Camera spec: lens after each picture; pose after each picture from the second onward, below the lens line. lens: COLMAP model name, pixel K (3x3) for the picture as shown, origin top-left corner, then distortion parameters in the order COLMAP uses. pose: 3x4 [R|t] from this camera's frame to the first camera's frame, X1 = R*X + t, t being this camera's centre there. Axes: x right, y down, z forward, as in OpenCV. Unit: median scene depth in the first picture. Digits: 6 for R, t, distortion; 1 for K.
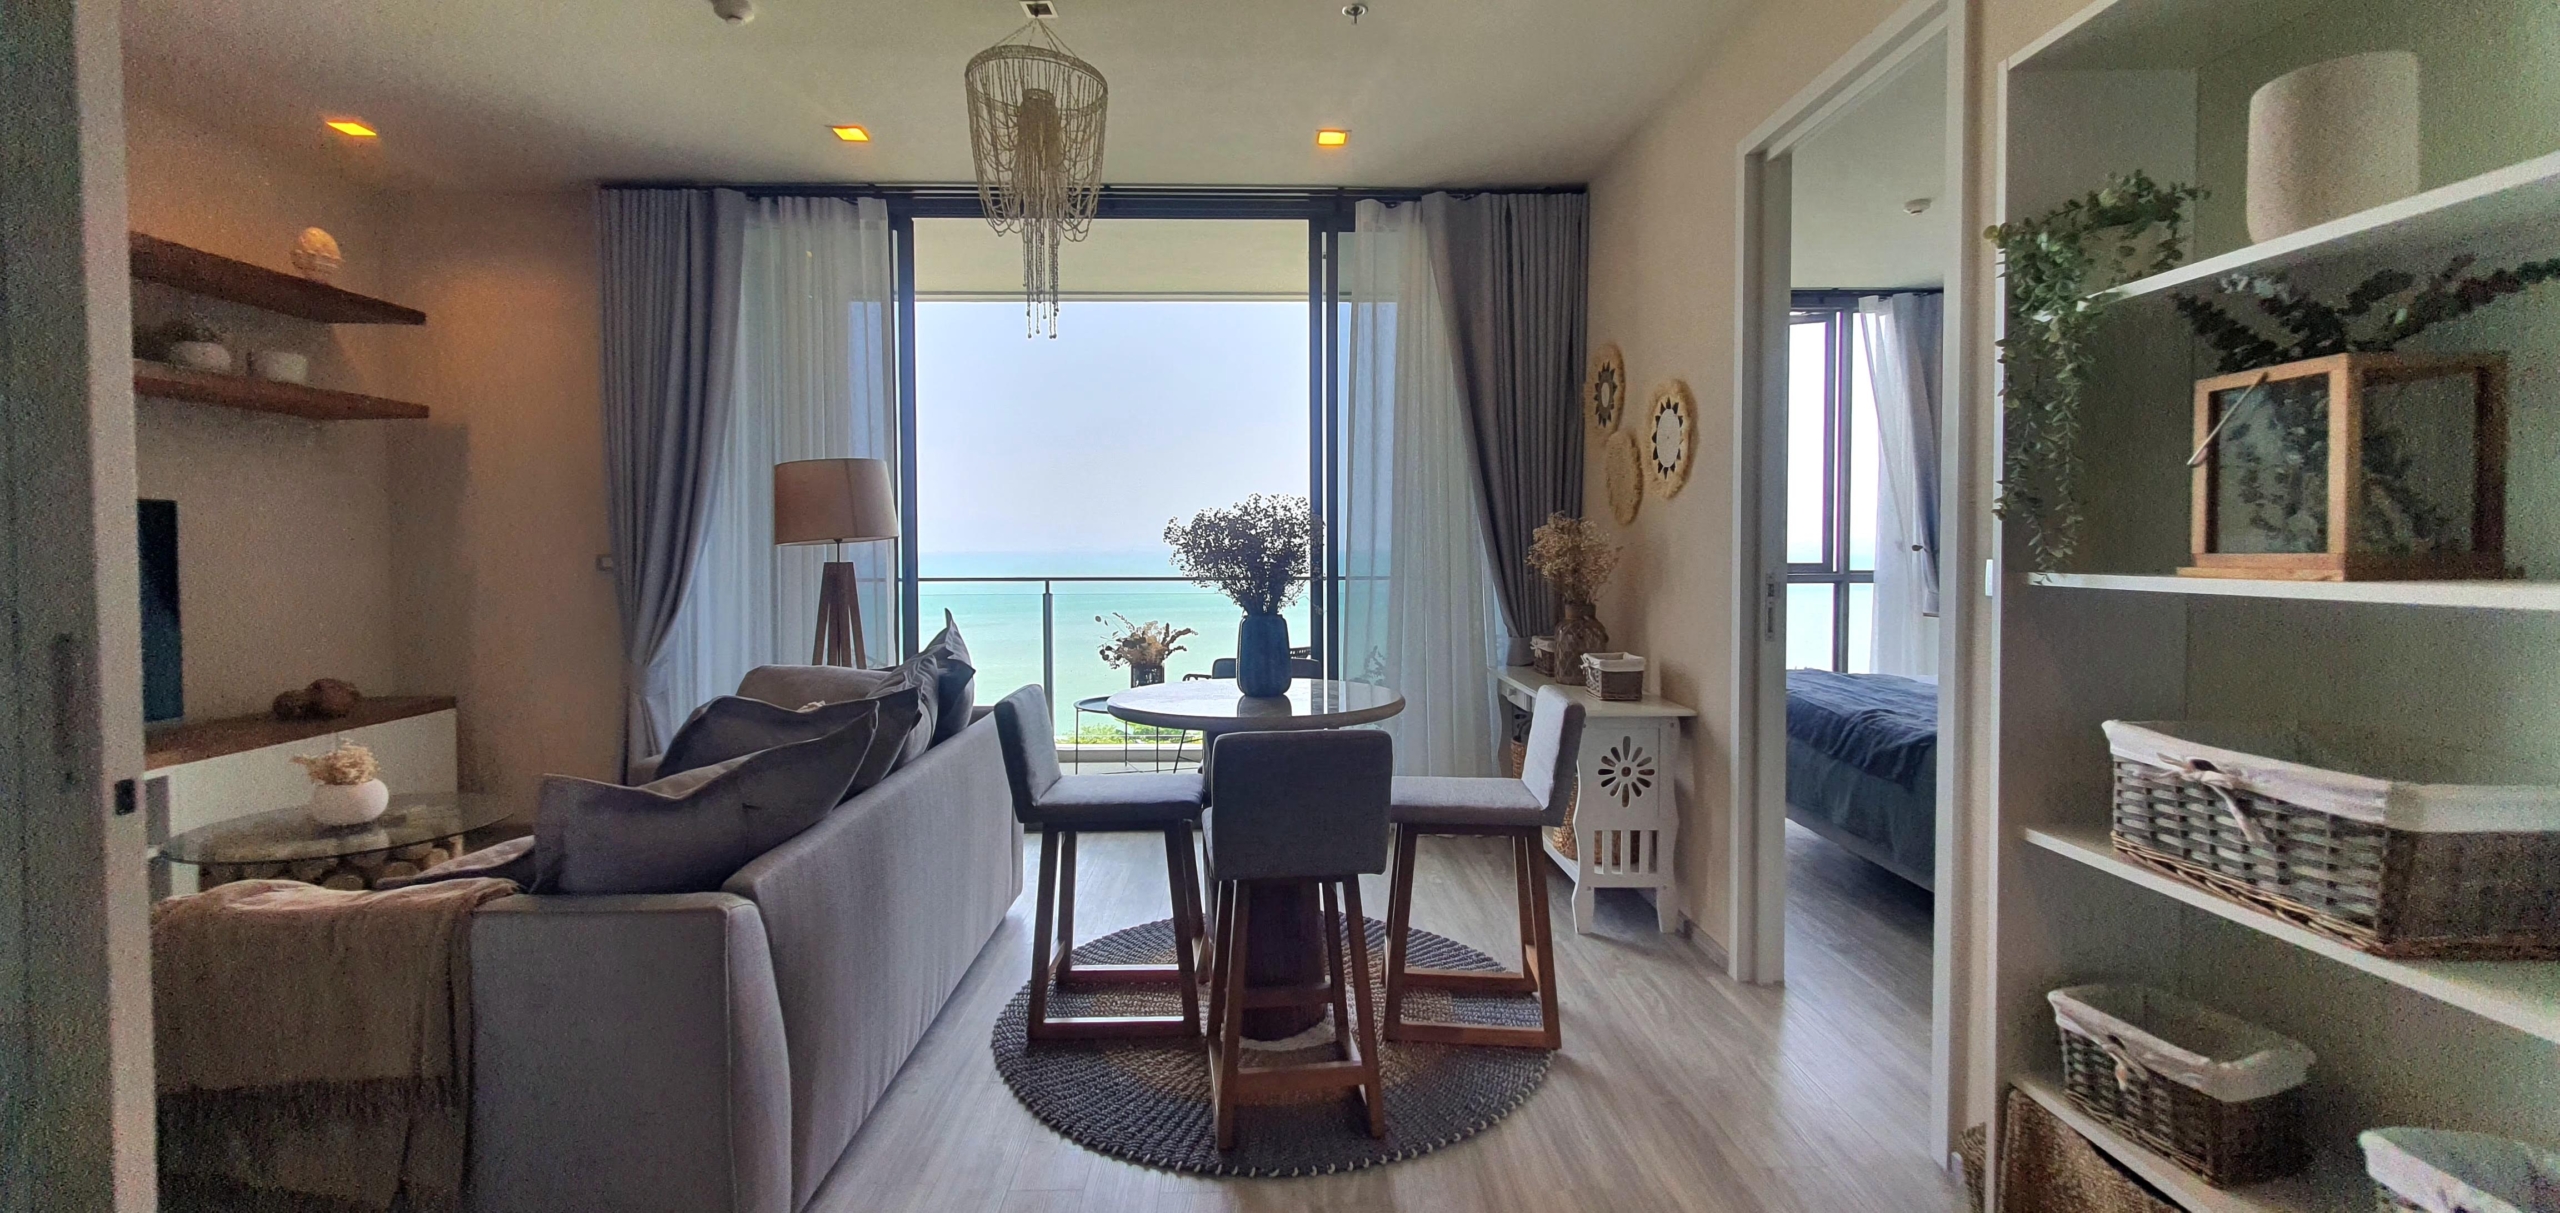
lens RADIAL K [[1025.9, 0, 1284.0], [0, 1025.9, 580.1], [0, 0, 1]] dist [0.000654, -0.000035]
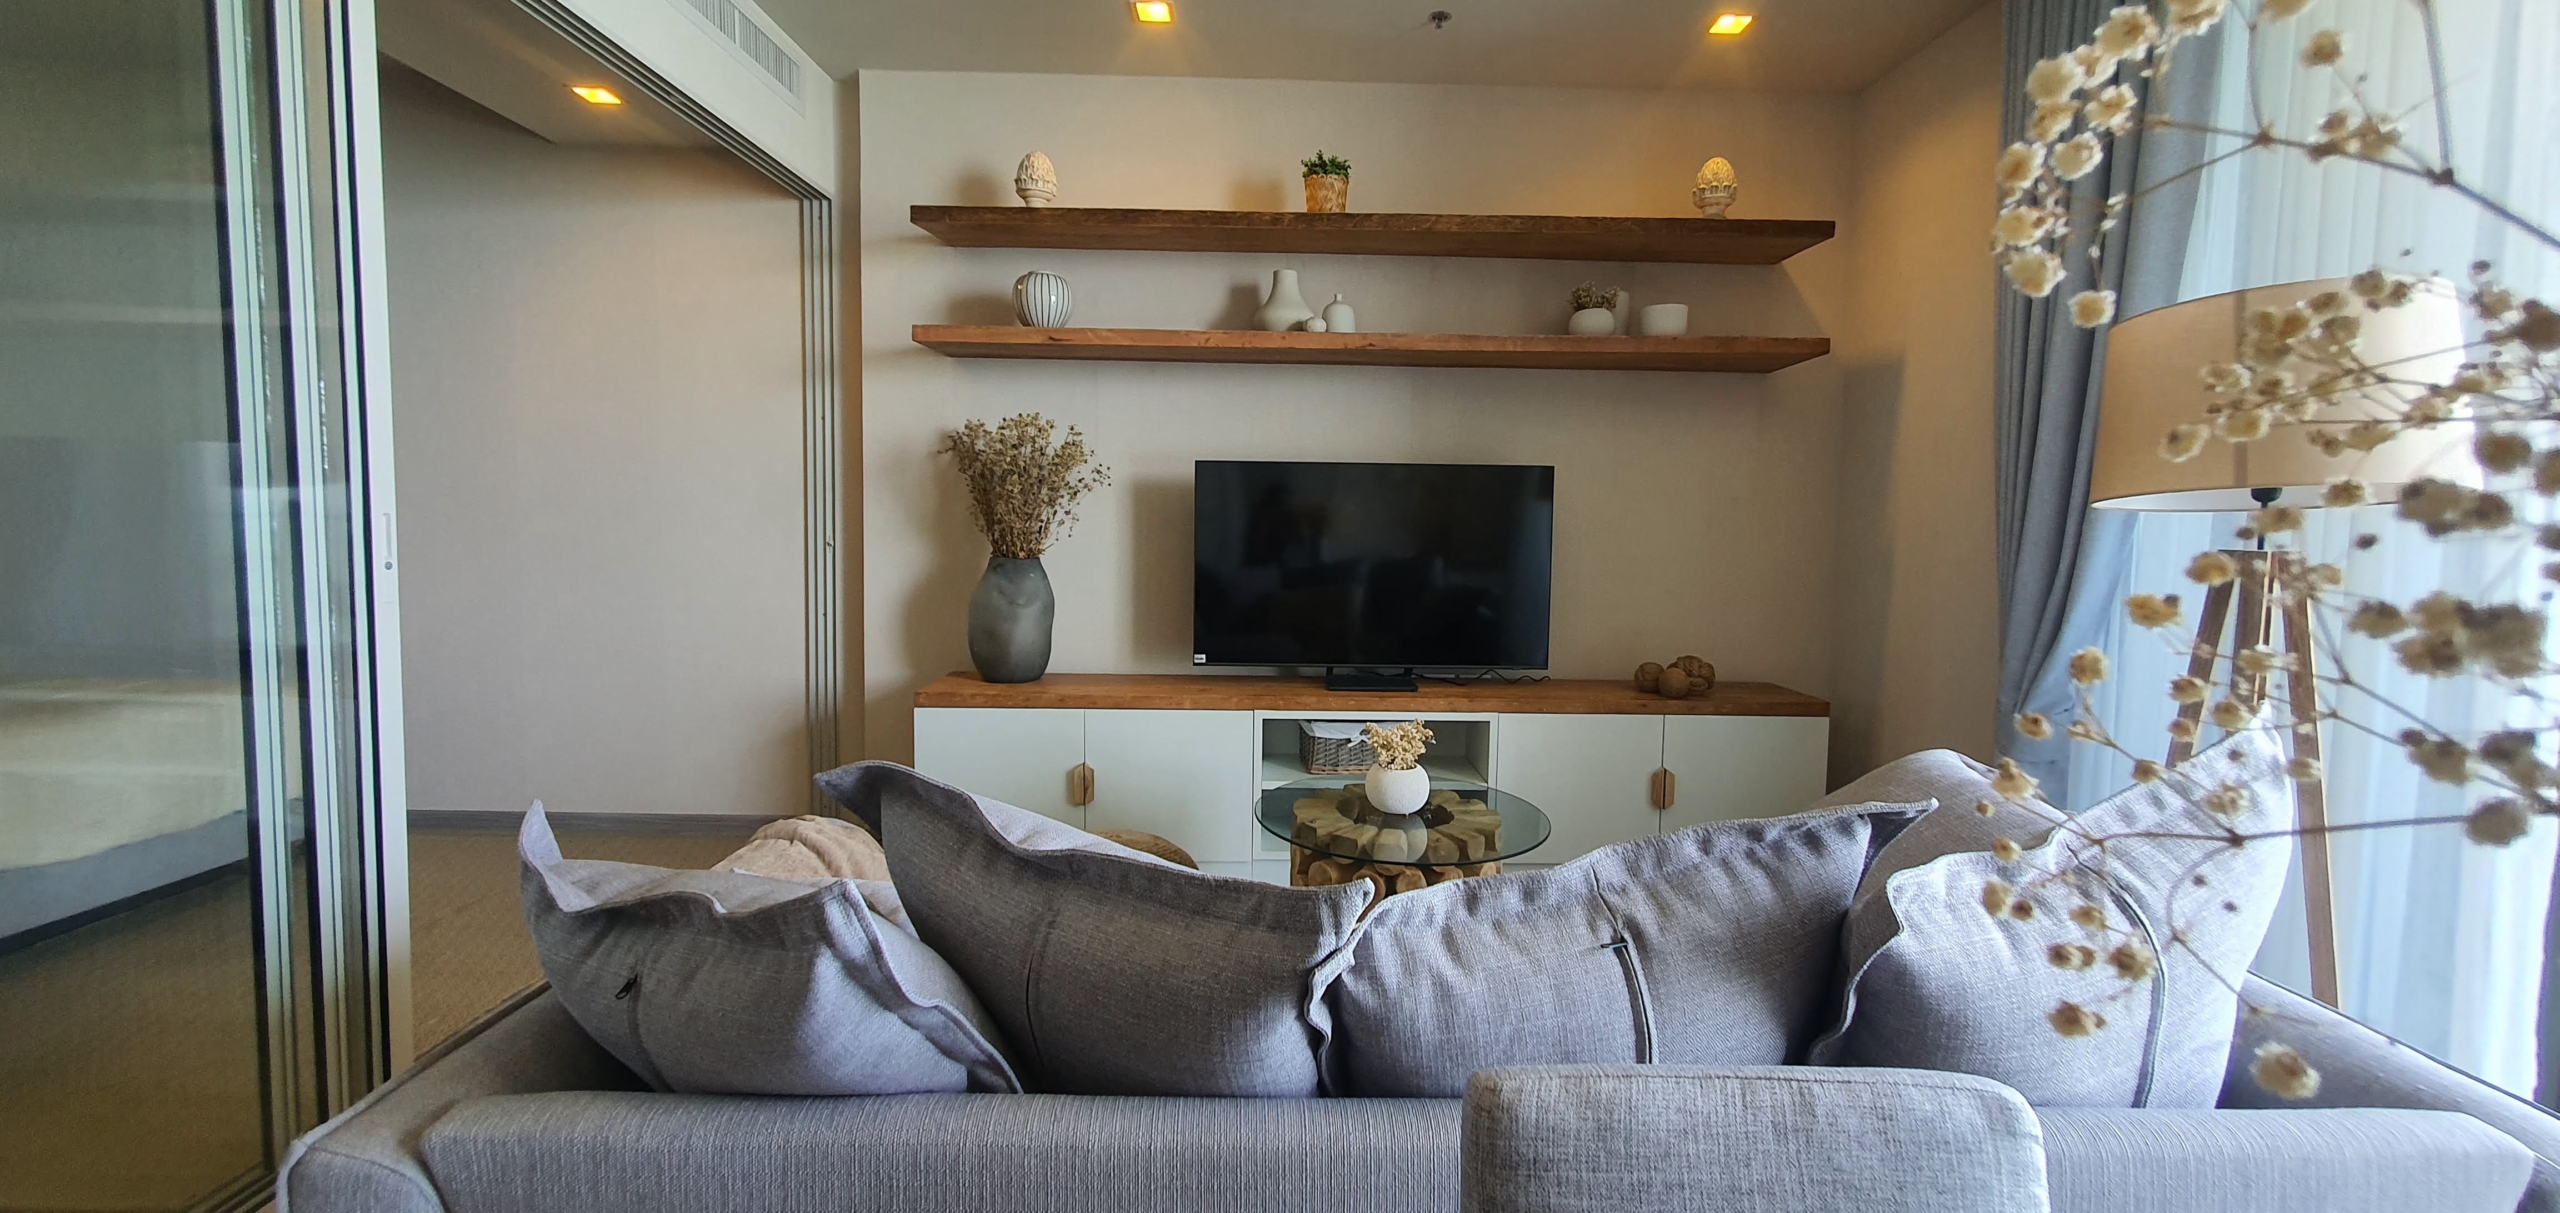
lens RADIAL K [[1025.9, 0, 1284.0], [0, 1025.9, 580.1], [0, 0, 1]] dist [0.000654, -0.000035]
pose [[-0.017562, 0.067813, -0.997544, -0.014571], [-0.049141, 0.996433, 0.068602, -0.017944], [0.998637, 0.050225, -0.014167, 0.697646]]
